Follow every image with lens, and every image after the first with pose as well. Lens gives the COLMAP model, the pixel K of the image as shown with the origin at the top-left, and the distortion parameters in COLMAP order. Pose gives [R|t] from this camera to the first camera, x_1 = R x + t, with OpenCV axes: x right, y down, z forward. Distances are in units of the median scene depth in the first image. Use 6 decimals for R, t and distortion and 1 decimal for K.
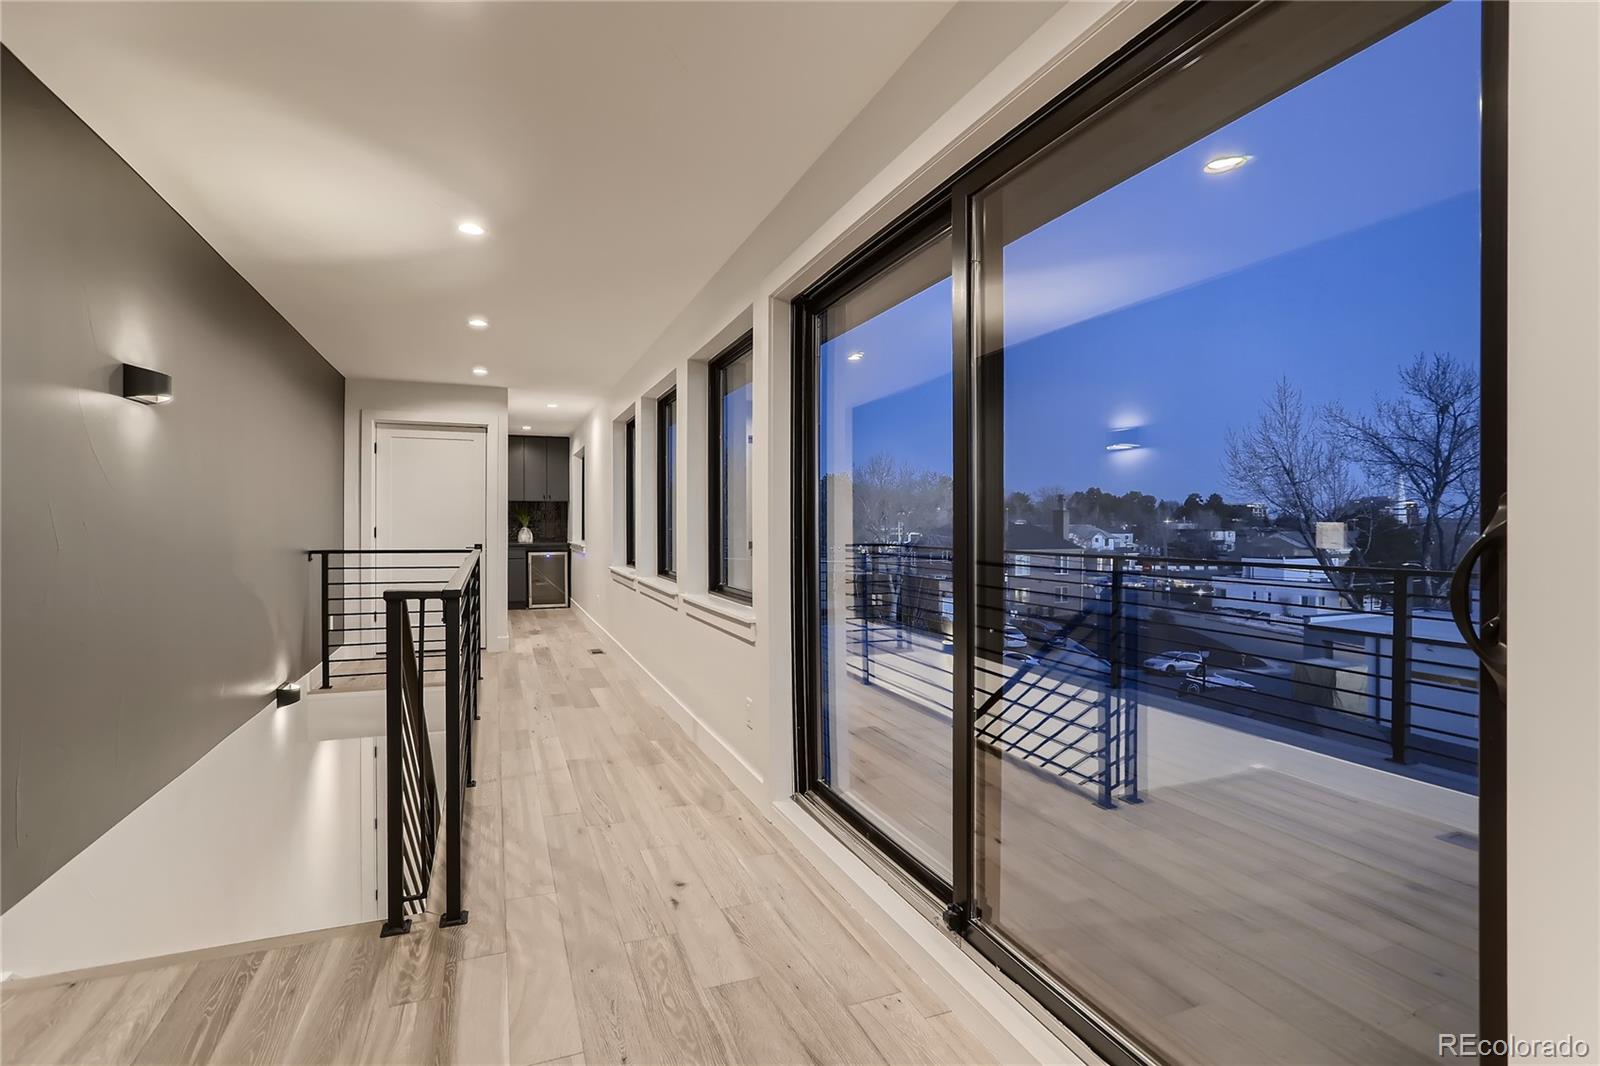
lens RADIAL K [[775.3, 0, 800.9], [0, 775.3, 530.9], [0, 0, 1]] dist [-0.013167, 0.009802]
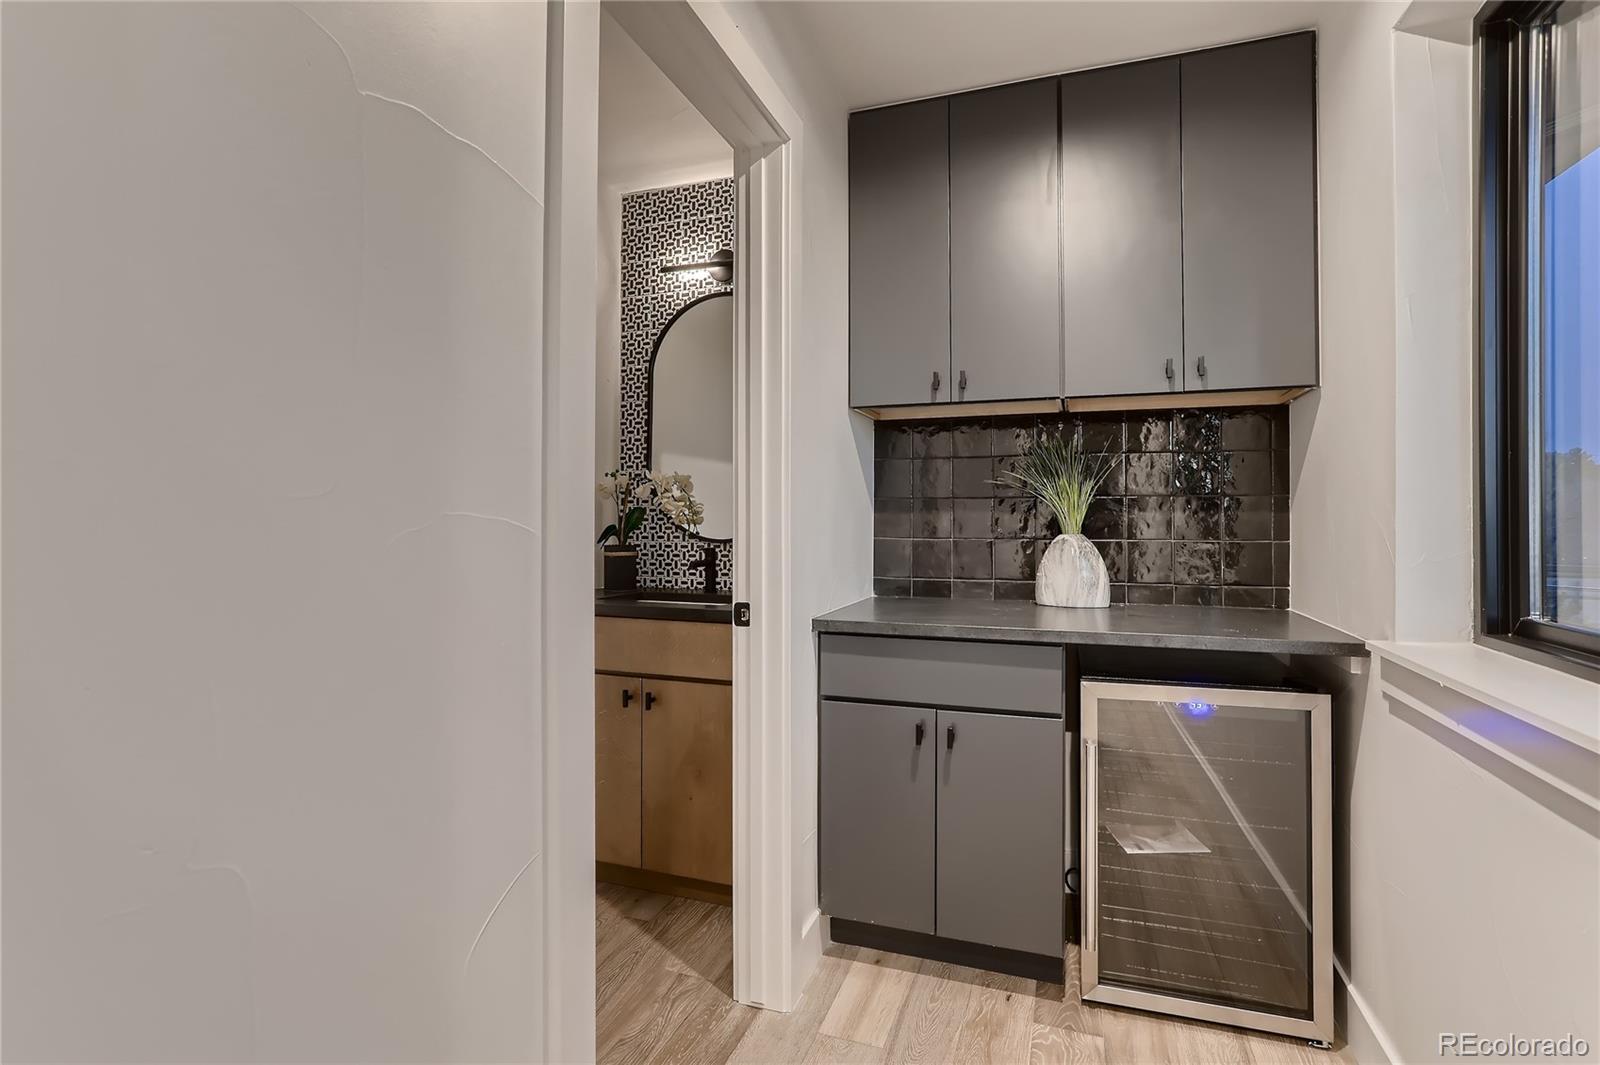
lens RADIAL K [[775.3, 0, 800.0], [0, 775.3, 522.3], [0, 0, 1]] dist [-0.013167, 0.009802]
pose [[0.756389, -0.004864, -0.654104, -0.280392], [0.005953, 0.999982, -0.000552, -0.009363], [0.654095, -0.003477, 0.756404, 0.810249]]
